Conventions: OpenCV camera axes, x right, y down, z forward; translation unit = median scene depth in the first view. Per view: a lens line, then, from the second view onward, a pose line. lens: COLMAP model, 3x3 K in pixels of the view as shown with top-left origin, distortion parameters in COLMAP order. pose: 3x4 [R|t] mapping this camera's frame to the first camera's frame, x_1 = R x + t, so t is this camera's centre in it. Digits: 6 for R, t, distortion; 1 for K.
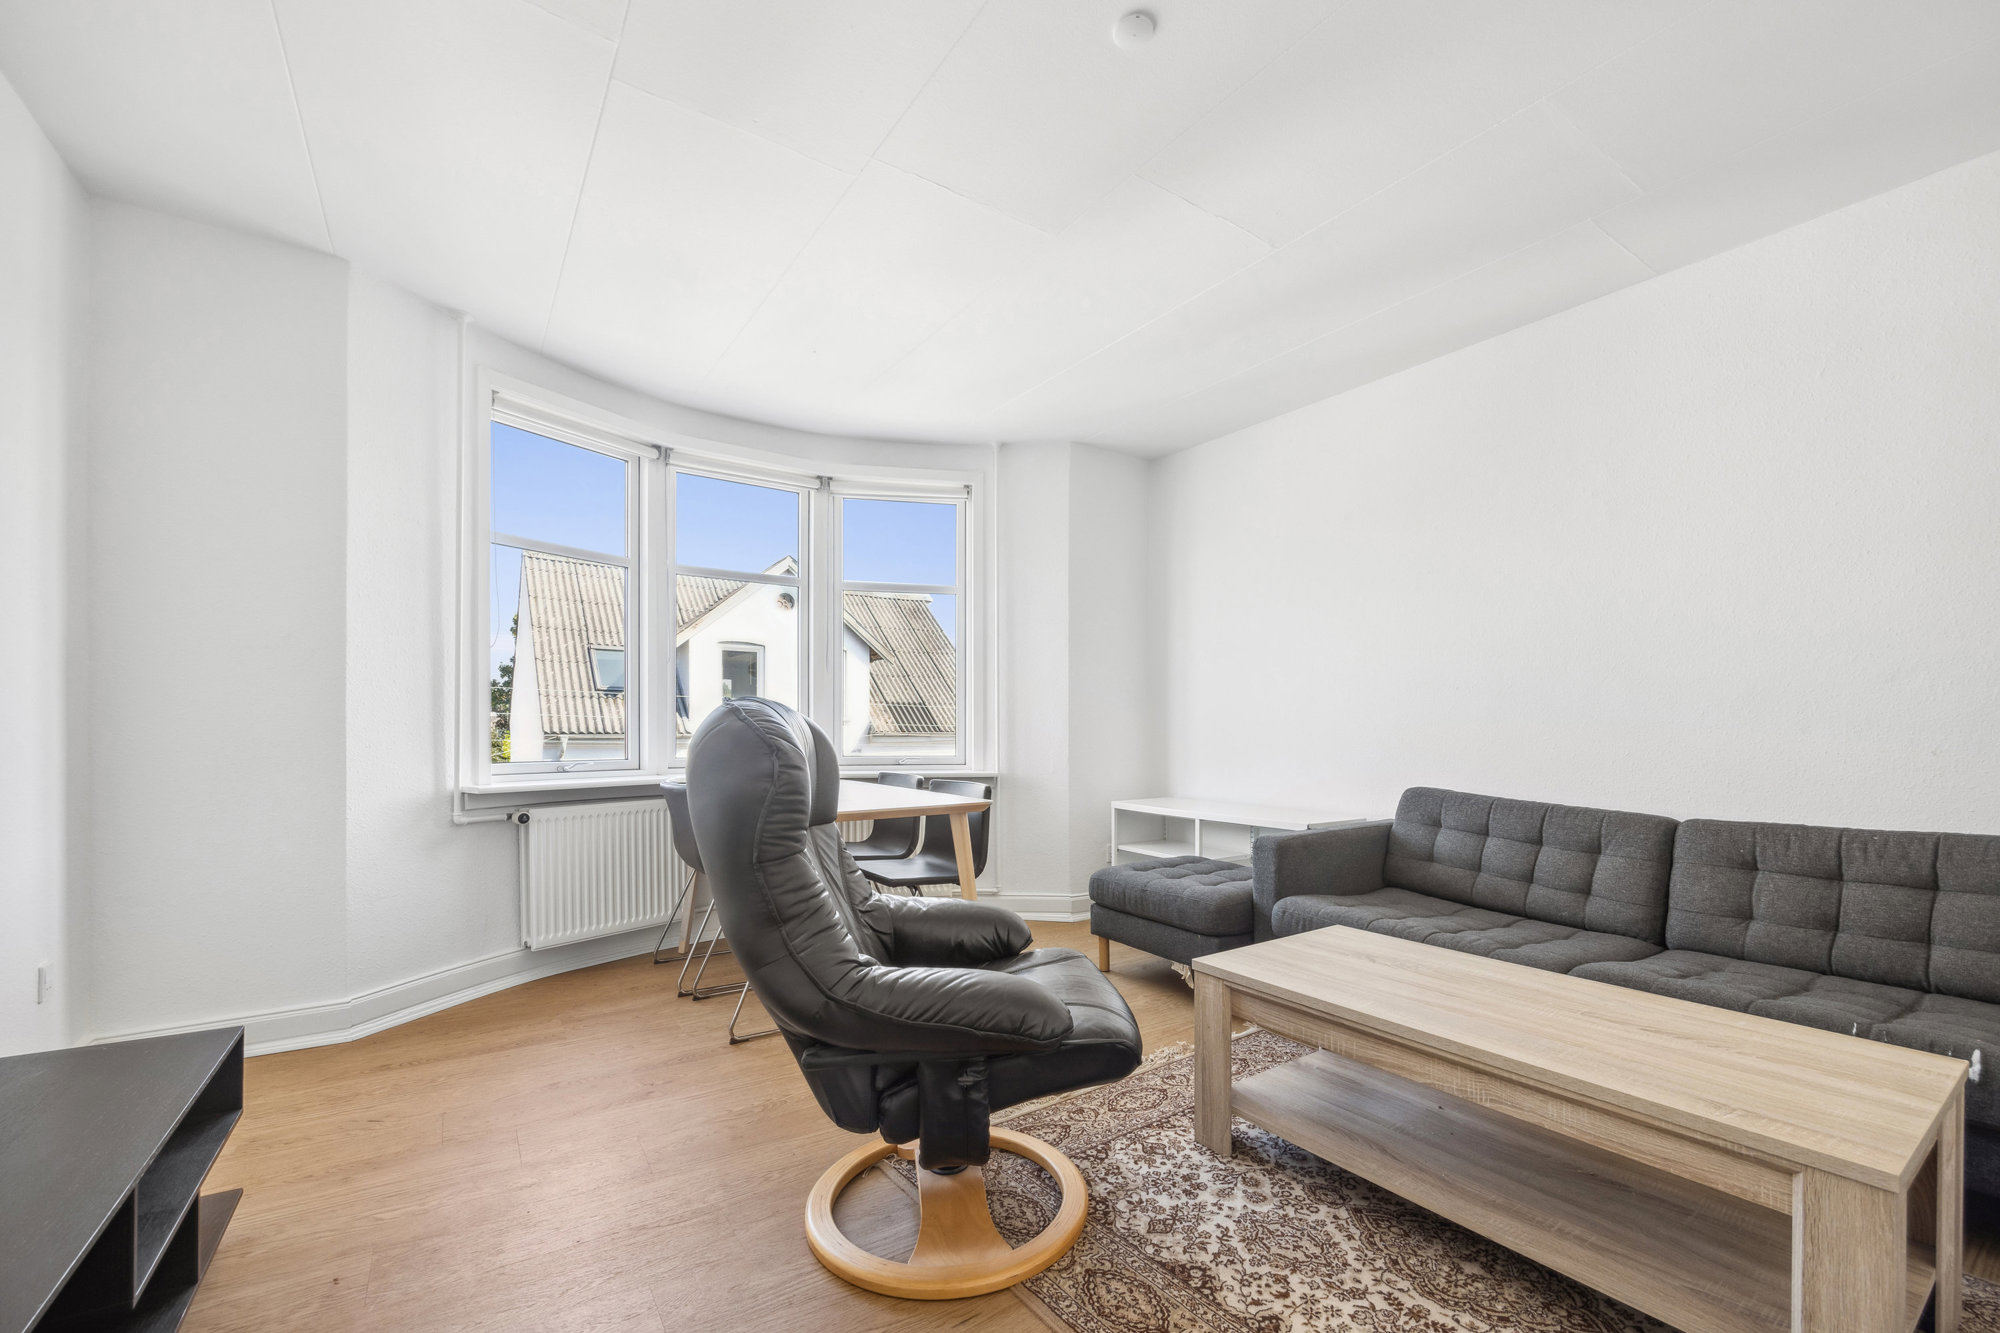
lens RADIAL K [[805.3, 0, 1045.1], [0, 805.3, 735.5], [0, 0, 1]] dist [0.002684, 0.000216]
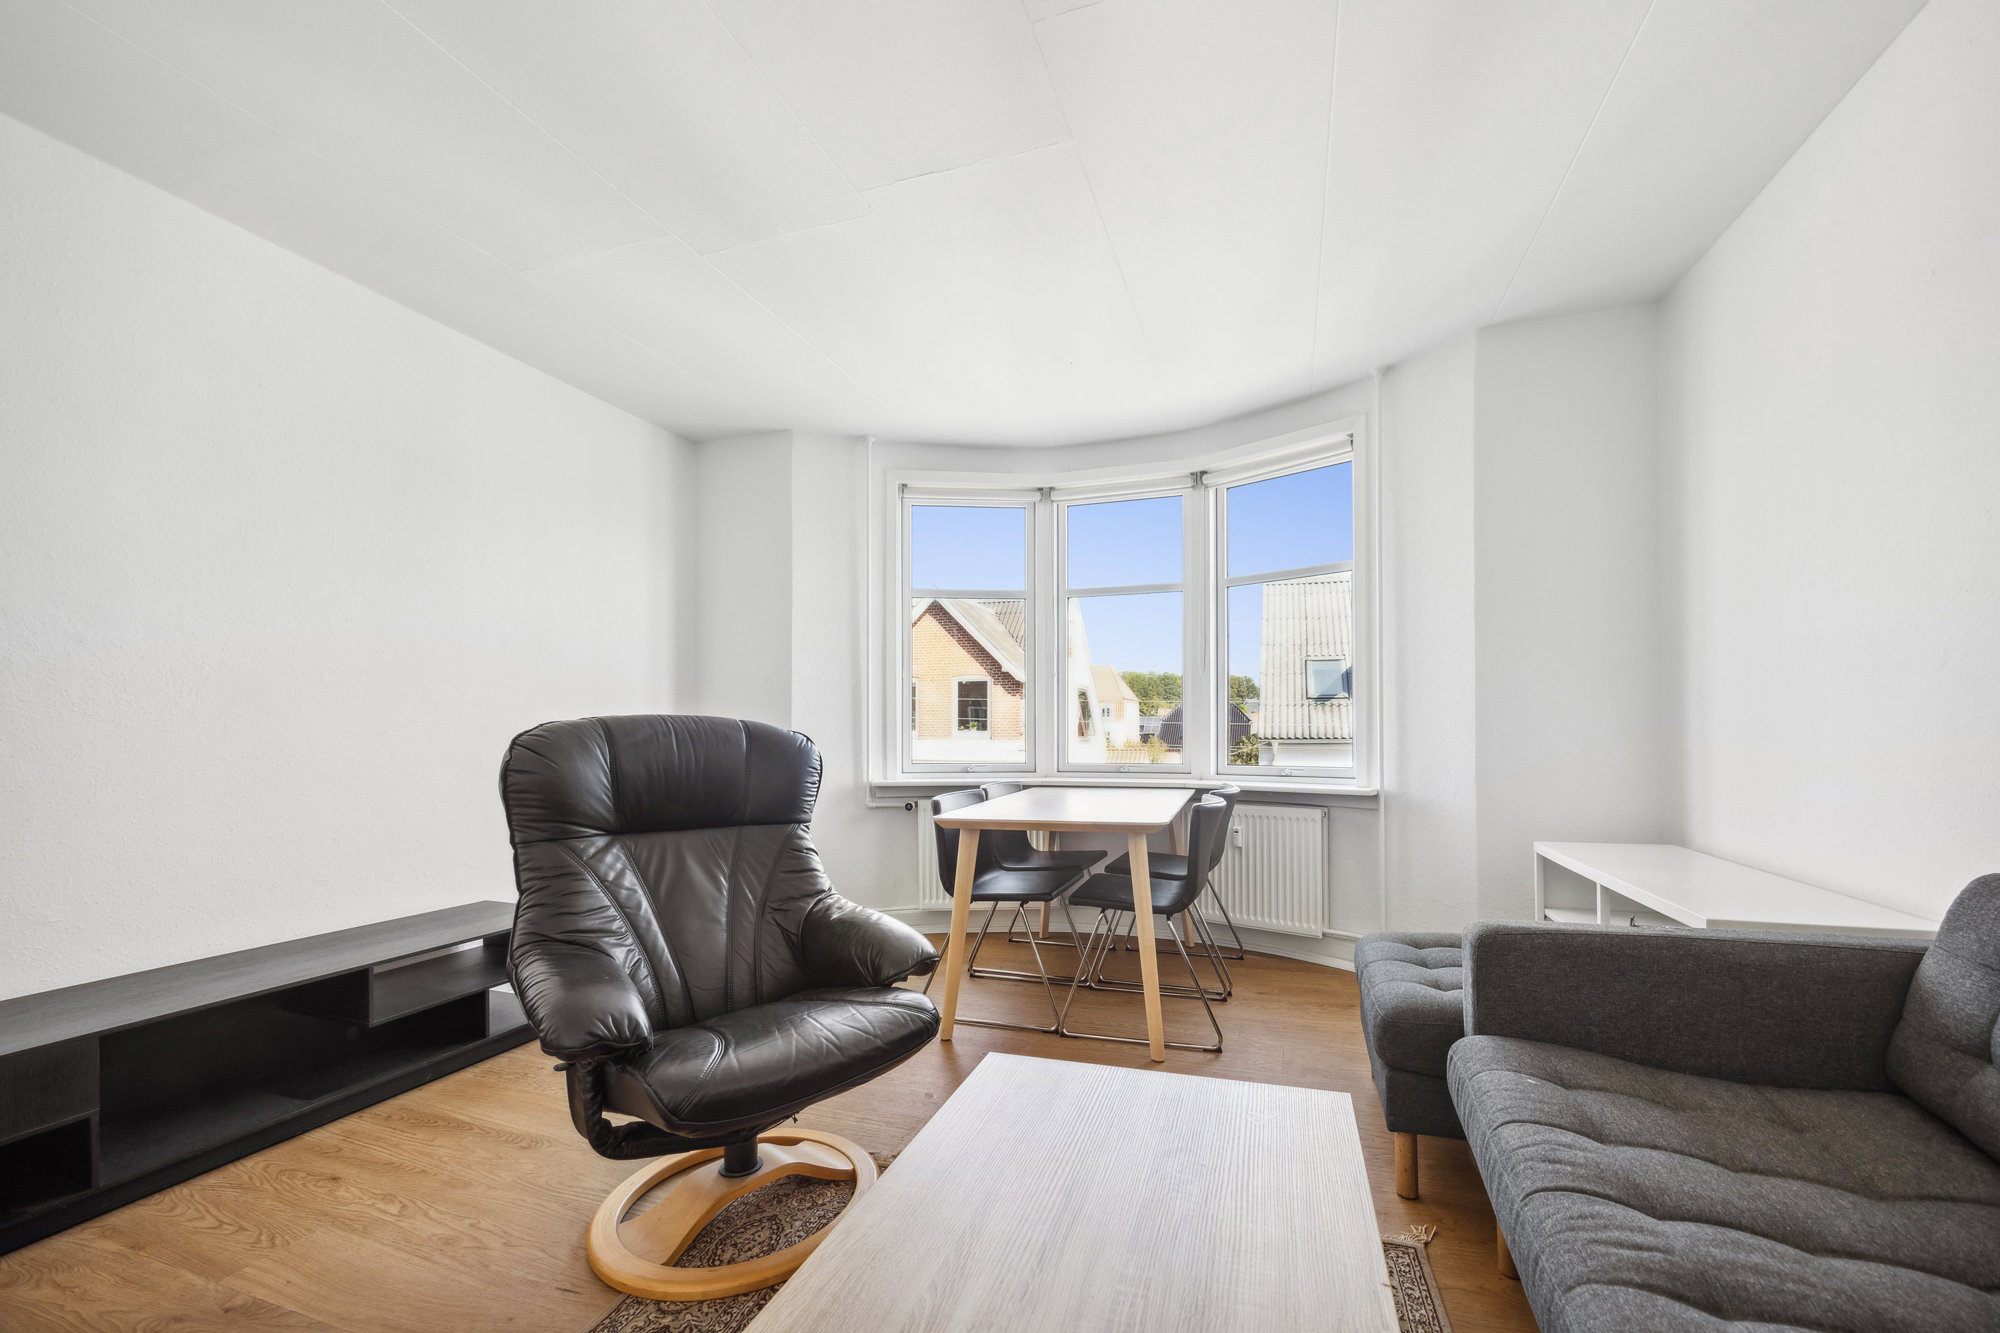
lens RADIAL K [[805.3, 0, 1035.6], [0, 805.3, 736.5], [0, 0, 1]] dist [0.002684, 0.000216]
pose [[0.606211, -0.003904, -0.795294, 0.496715], [0.000327, 0.999989, -0.004660, -0.004135], [0.795304, 0.002565, 0.606206, 0.363119]]
